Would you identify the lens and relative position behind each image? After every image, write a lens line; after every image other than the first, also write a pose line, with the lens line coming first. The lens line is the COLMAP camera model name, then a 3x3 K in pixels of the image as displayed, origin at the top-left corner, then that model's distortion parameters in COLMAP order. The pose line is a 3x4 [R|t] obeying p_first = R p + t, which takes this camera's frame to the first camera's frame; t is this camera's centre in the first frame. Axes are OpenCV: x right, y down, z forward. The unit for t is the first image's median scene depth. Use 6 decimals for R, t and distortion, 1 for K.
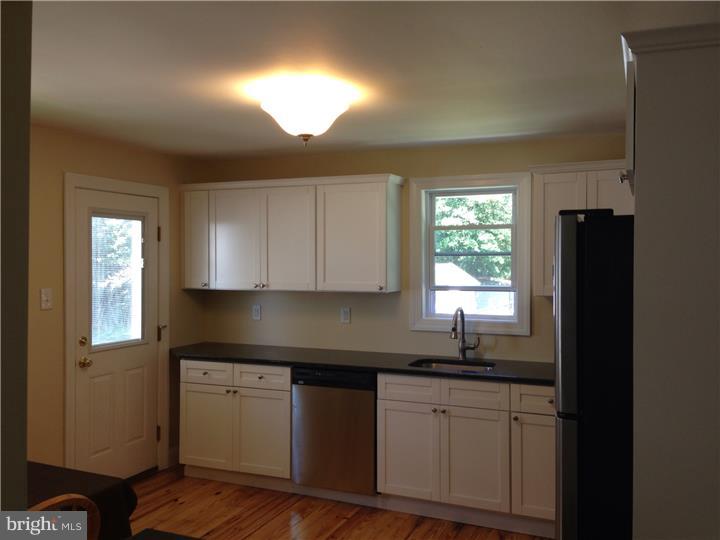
lens RADIAL K [[648.1, 0, 360.0], [0, 648.1, 270.0], [0, 0, 1]] dist [0.032685, 0.001294]
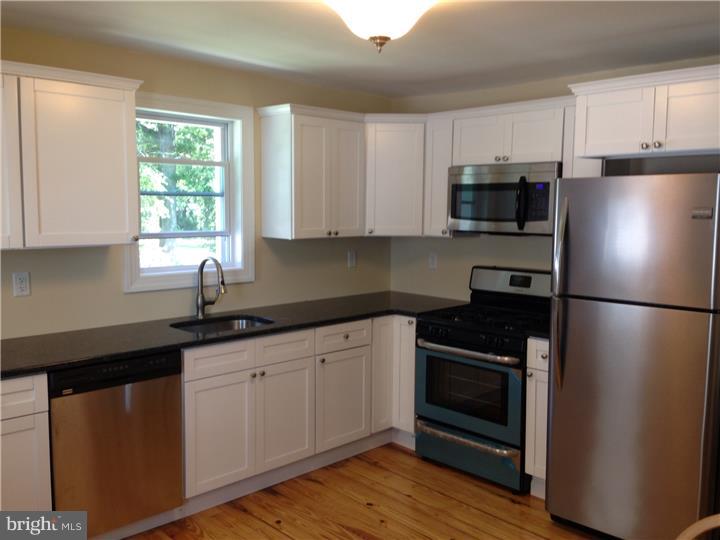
lens RADIAL K [[640.7, 0, 360.0], [0, 640.7, 270.0], [0, 0, 1]] dist [-0.000758, -0.006708]
pose [[0.371367, -0.089511, 0.924161, -0.541627], [0.002319, 0.995428, 0.095482, -0.005142], [-0.928483, -0.033316, 0.369877, 0.493514]]
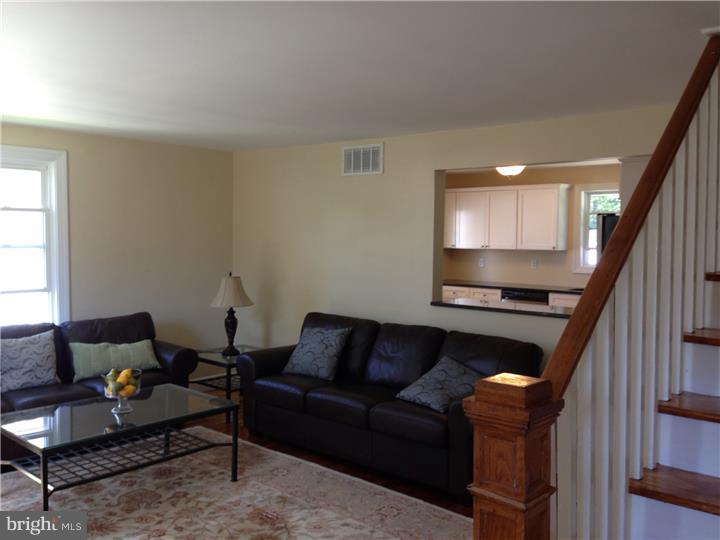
lens RADIAL K [[648.1, 0, 360.0], [0, 648.1, 270.0], [0, 0, 1]] dist [0.032685, 0.001294]
pose [[0.948948, 0.025364, -0.314411, 0.089410], [-0.014470, 0.999213, 0.036935, 0.030706], [0.315101, -0.030500, 0.948568, -0.859968]]
